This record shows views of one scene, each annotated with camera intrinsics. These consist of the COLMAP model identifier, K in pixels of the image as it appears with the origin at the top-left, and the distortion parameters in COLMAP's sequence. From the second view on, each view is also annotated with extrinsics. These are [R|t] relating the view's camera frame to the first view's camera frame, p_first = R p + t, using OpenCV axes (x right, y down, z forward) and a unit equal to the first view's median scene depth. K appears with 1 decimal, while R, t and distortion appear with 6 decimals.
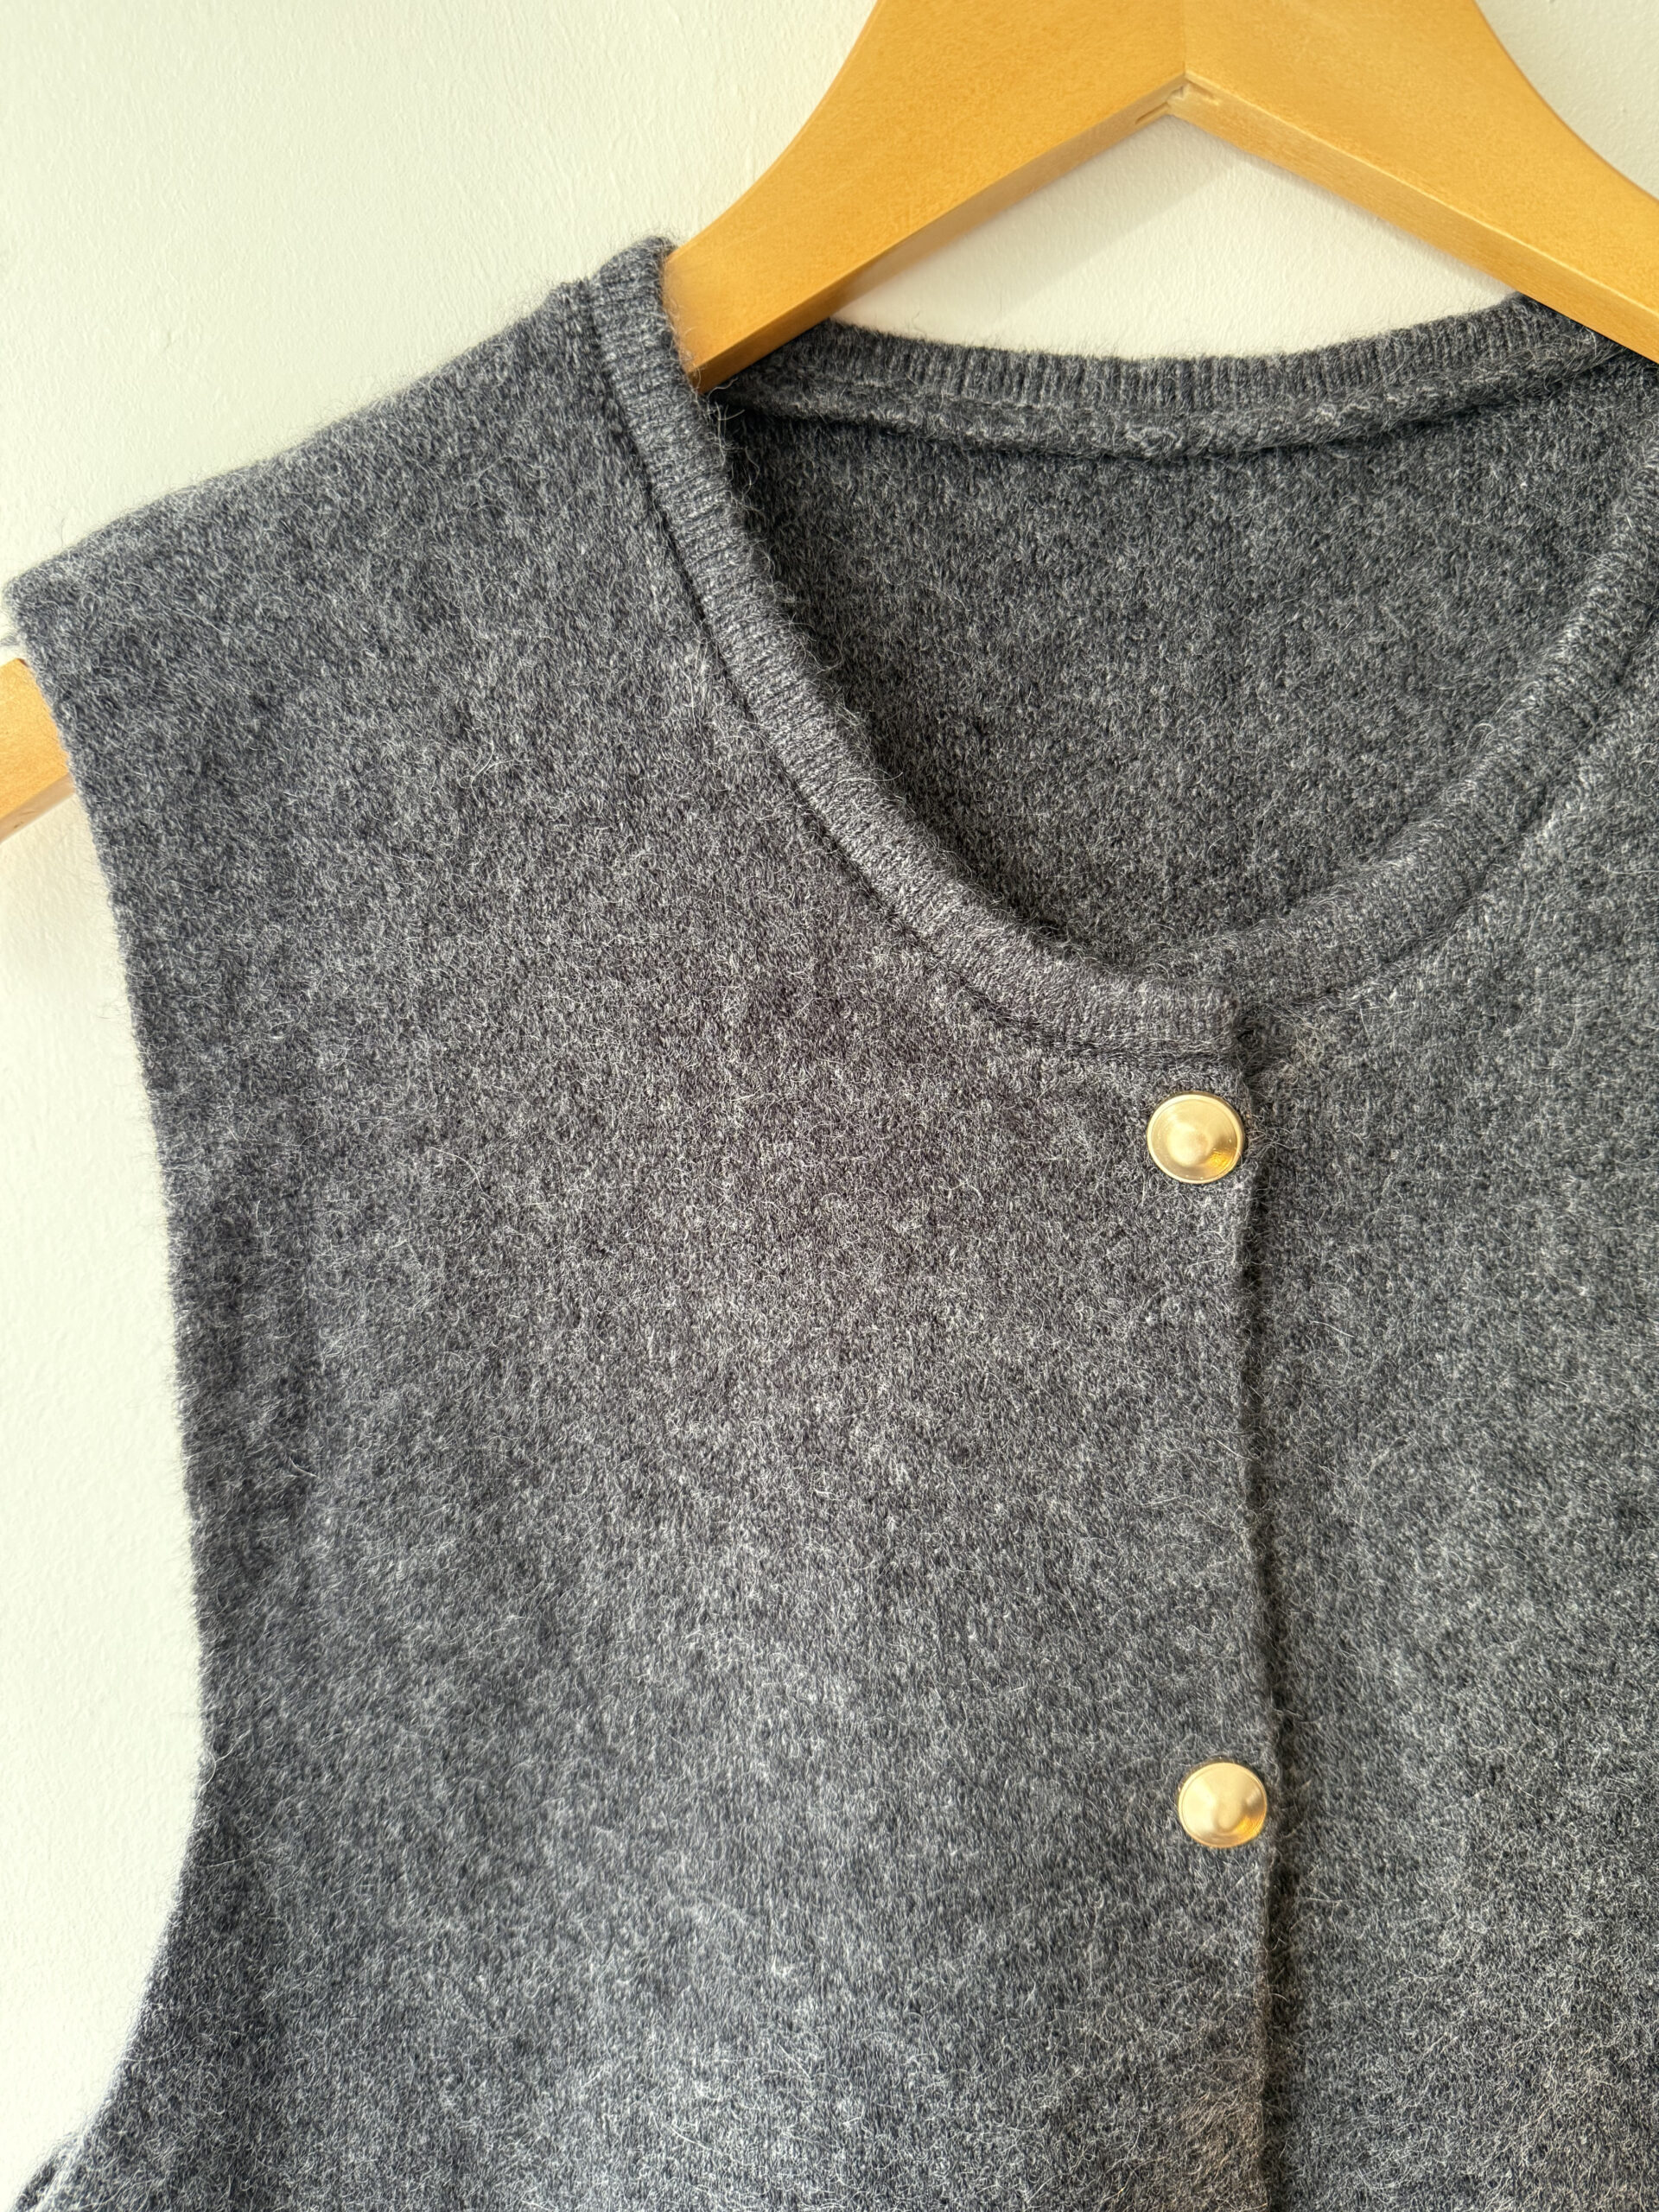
lens RADIAL K [[1660.1, 0, 847.5], [0, 1660.1, 1109.9], [0, 0, 1]] dist [0.053456, -0.123015]
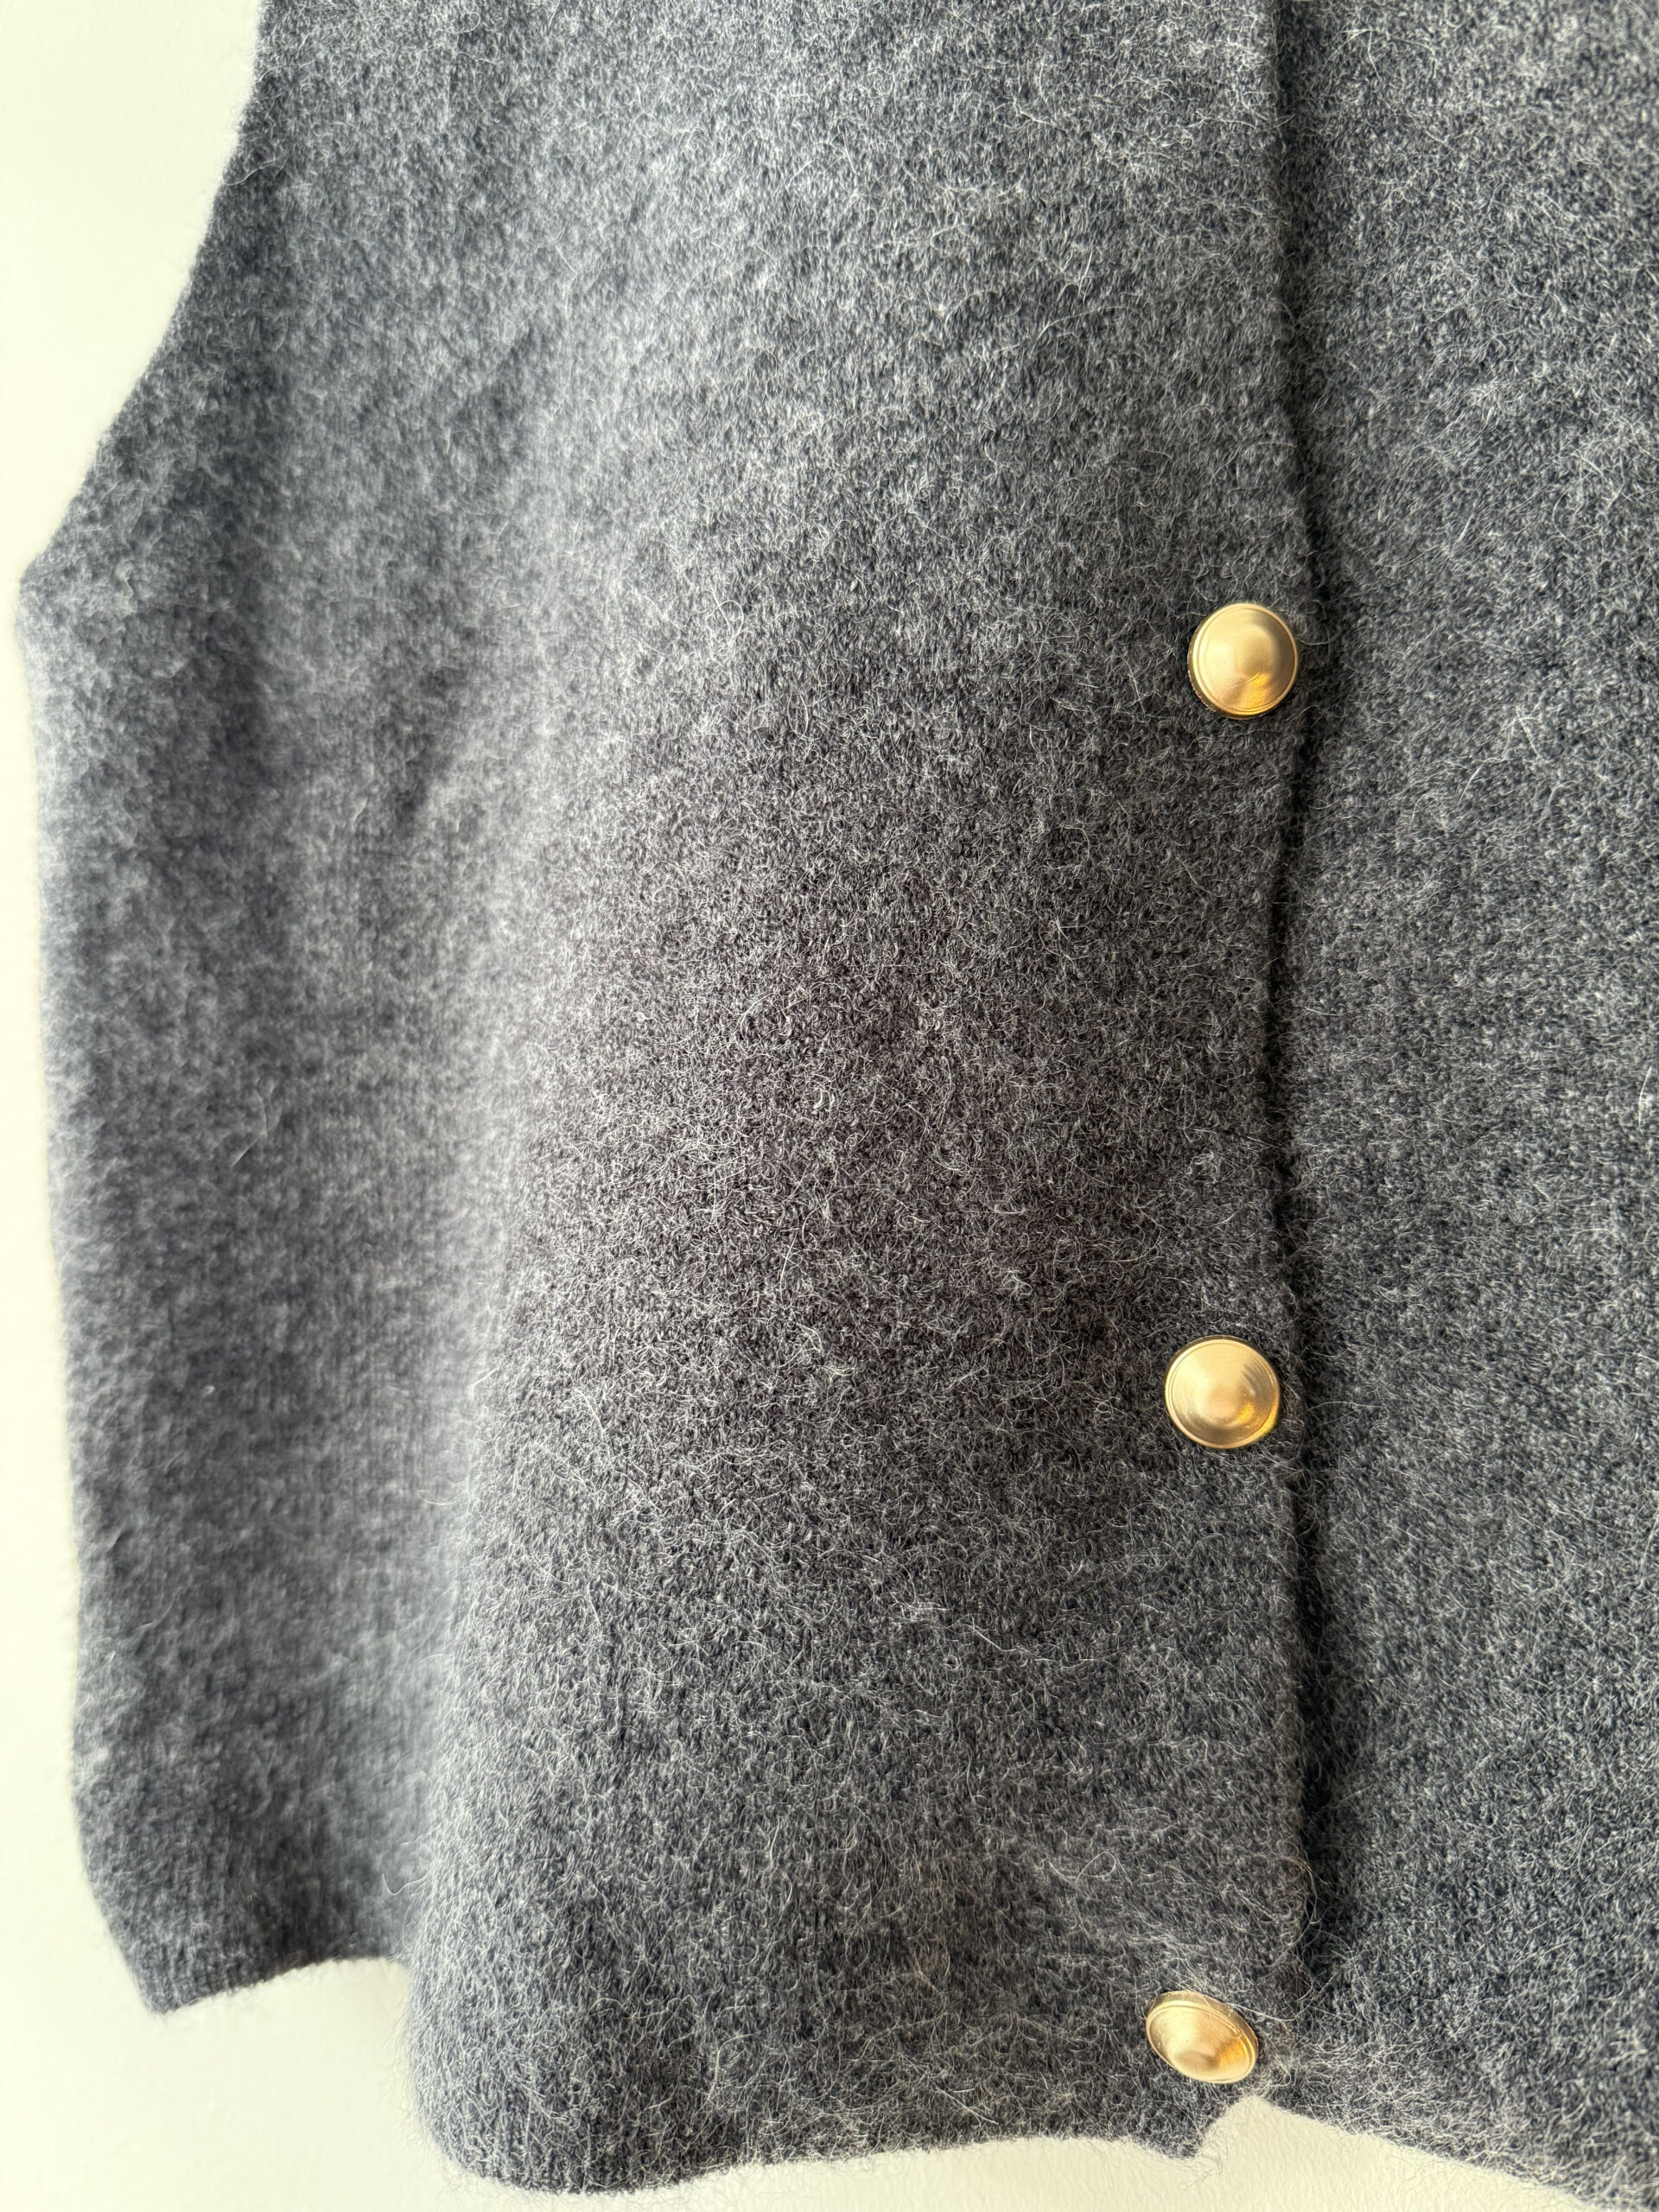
lens RADIAL K [[1660.1, 0, 796.1], [0, 1660.1, 1115.2], [0, 0, 1]] dist [0.053456, -0.123015]
pose [[0.925926, 0.039658, -0.375618, 0.372404], [-0.094231, 0.987281, -0.128050, 1.170559], [0.365762, 0.153959, 0.917886, 0.263891]]
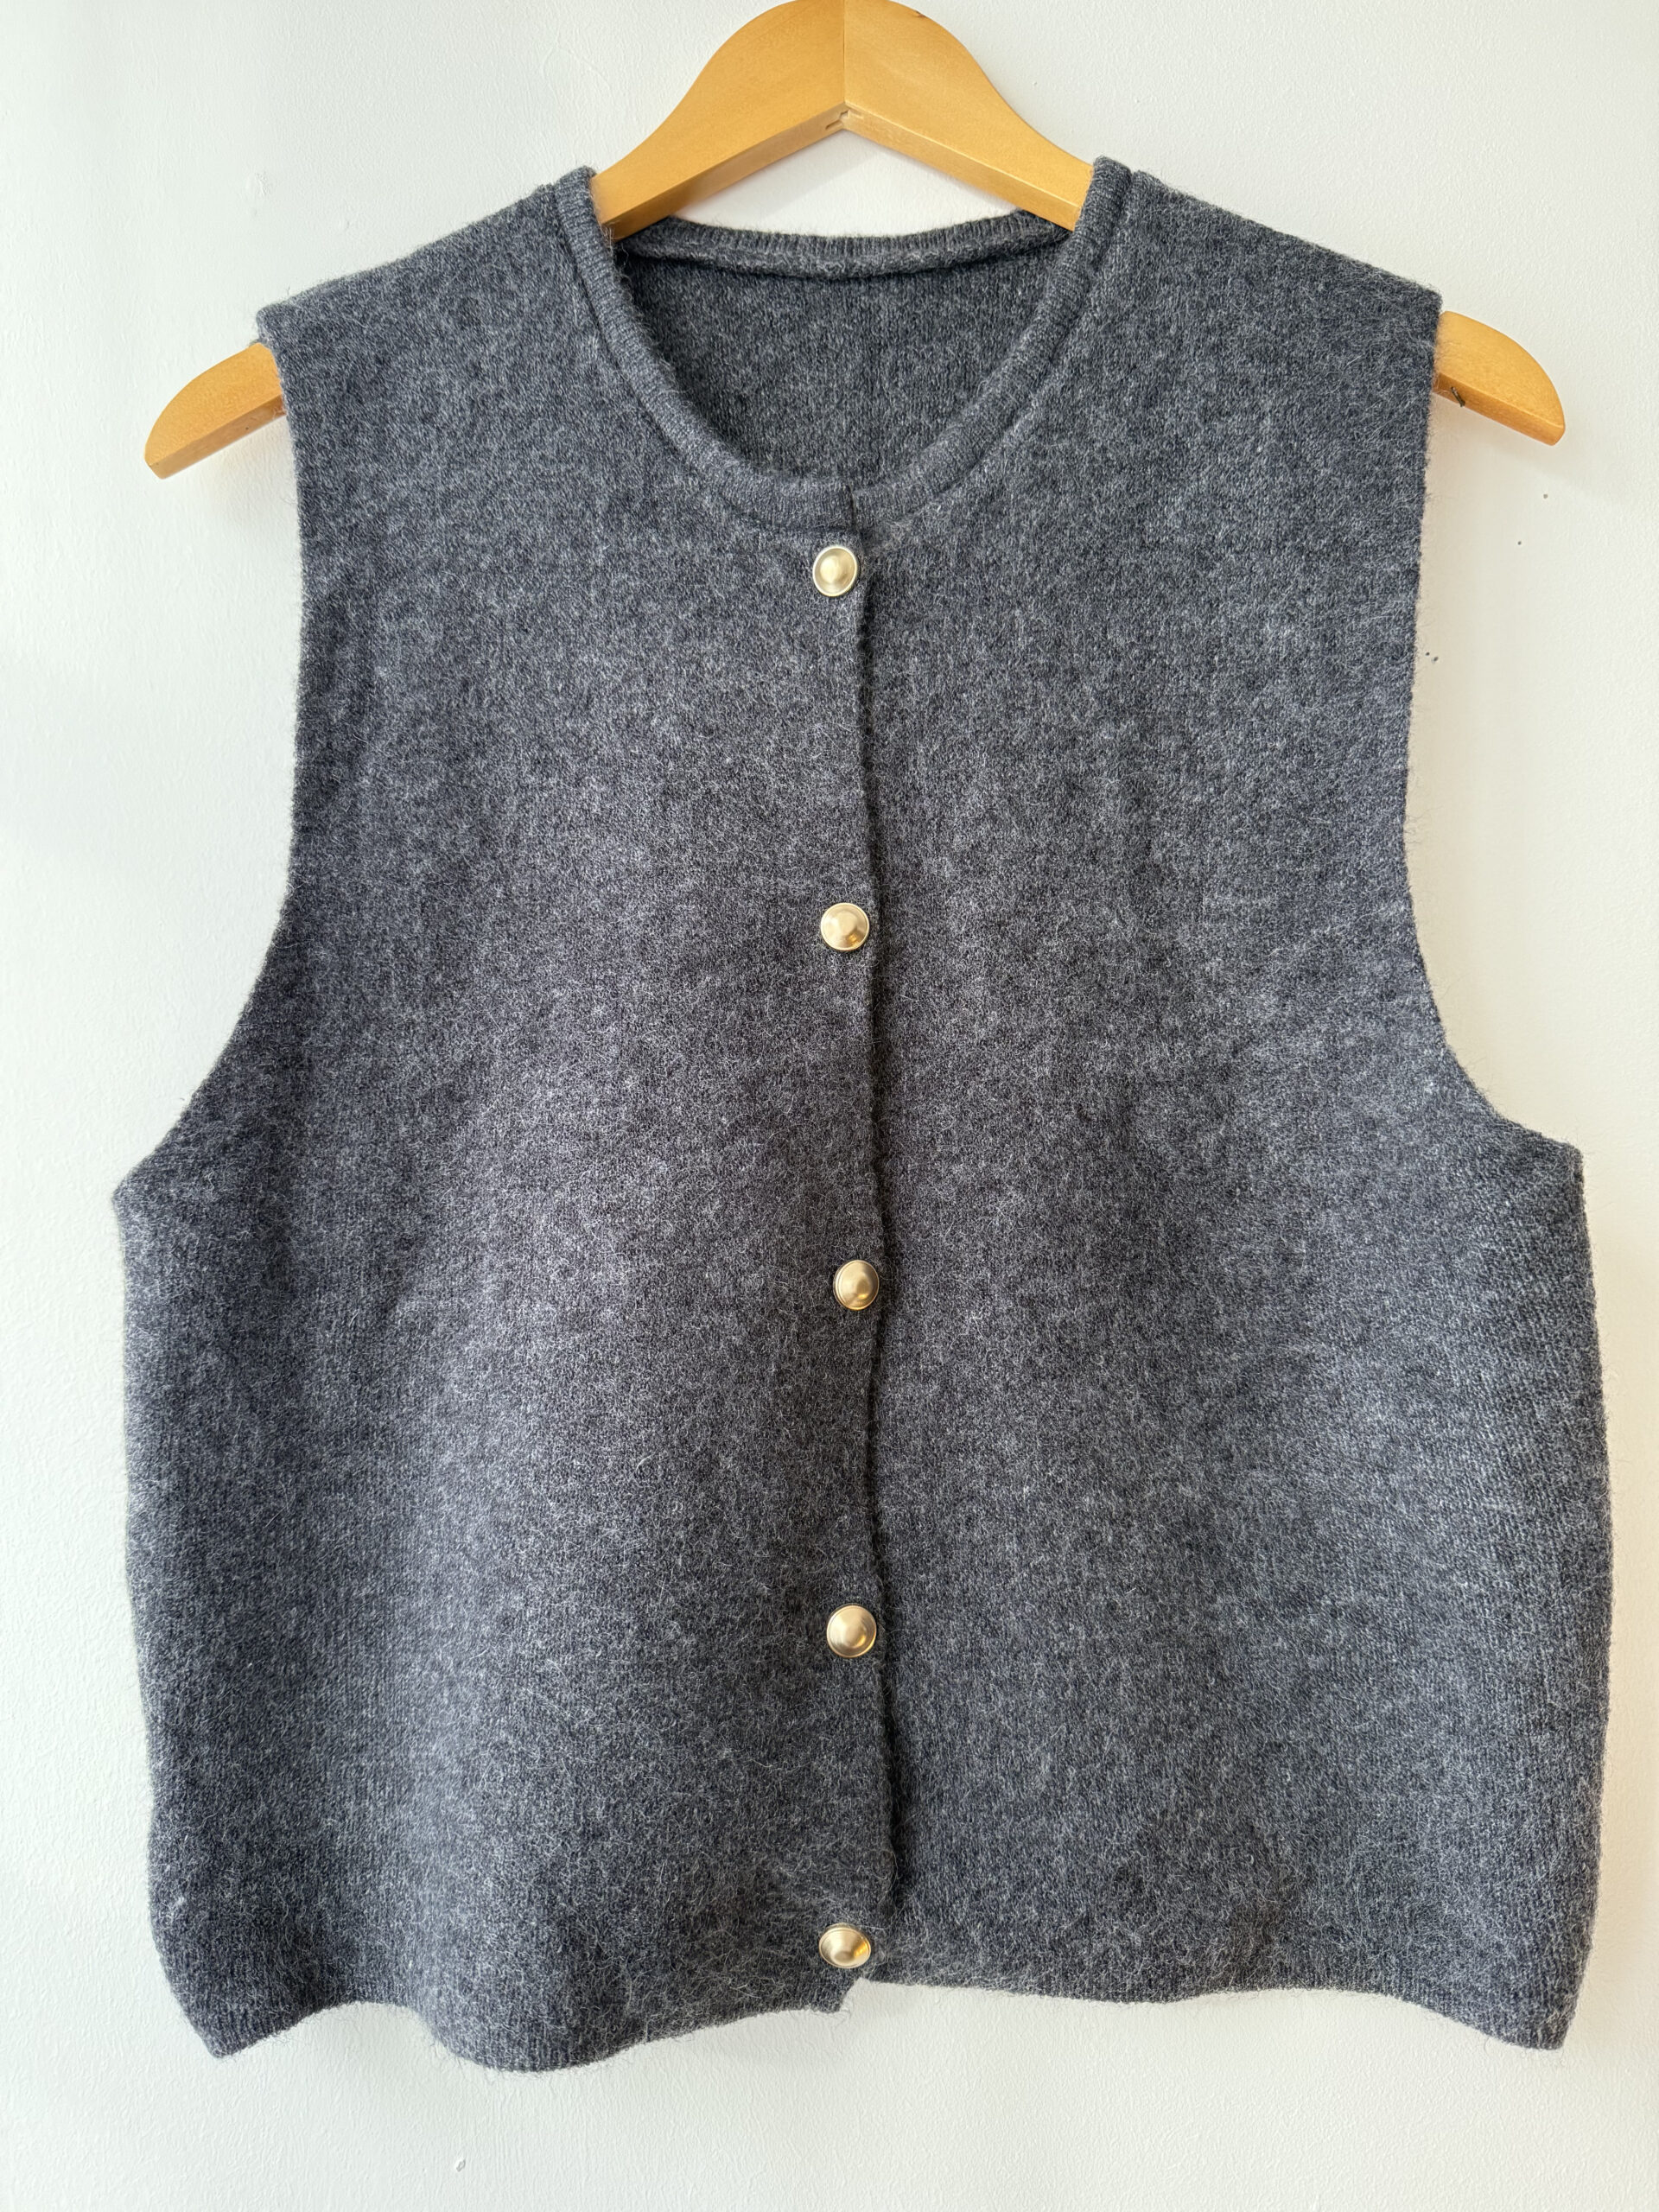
lens RADIAL K [[1660.1, 0, 807.6], [0, 1660.1, 1117.6], [0, 0, 1]] dist [0.053456, -0.123015]
pose [[0.999050, 0.033139, -0.028295, 0.246794], [-0.038515, 0.975258, -0.217687, 1.034375], [0.020381, 0.218570, 0.975608, -0.734668]]
